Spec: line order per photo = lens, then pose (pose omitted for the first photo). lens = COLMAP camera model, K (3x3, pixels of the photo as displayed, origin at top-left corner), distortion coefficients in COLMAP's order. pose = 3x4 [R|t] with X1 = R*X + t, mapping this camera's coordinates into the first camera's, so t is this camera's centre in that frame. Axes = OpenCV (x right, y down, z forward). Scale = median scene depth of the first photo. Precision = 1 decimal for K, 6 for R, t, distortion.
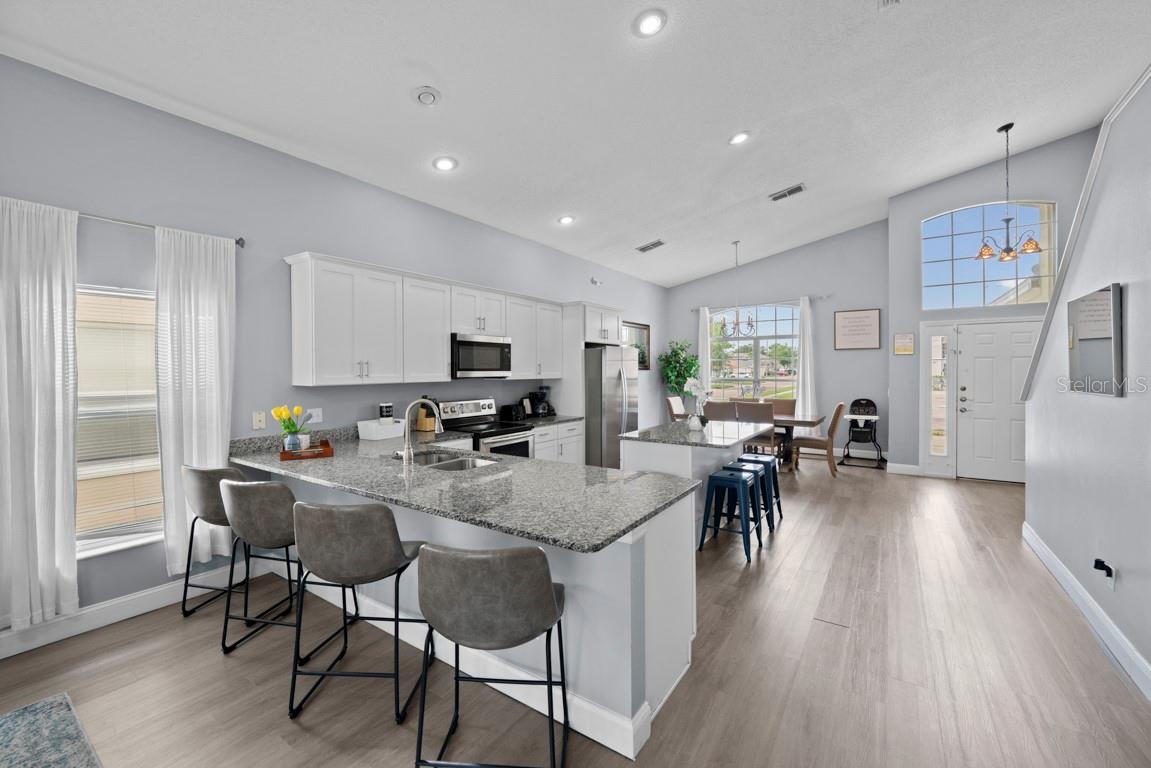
lens RADIAL K [[464.6, 0, 570.6], [0, 464.6, 371.2], [0, 0, 1]] dist [0.000223, -0.000416]
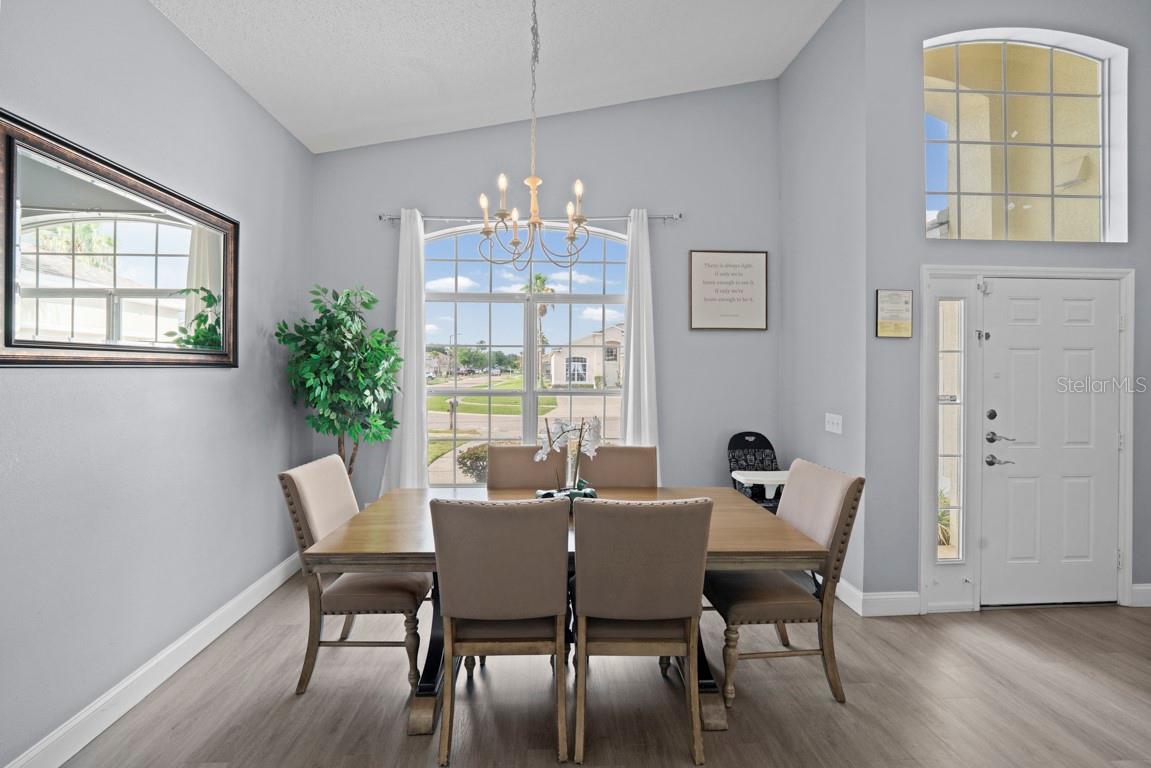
lens RADIAL K [[477.4, 0, 572.4], [0, 477.4, 356.2], [0, 0, 1]] dist [-0.003413, 0.000166]
pose [[0.793020, 0.024054, 0.608721, 0.155511], [-0.006551, 0.999499, -0.030962, -0.002211], [-0.609161, 0.020566, 0.792780, 0.617509]]
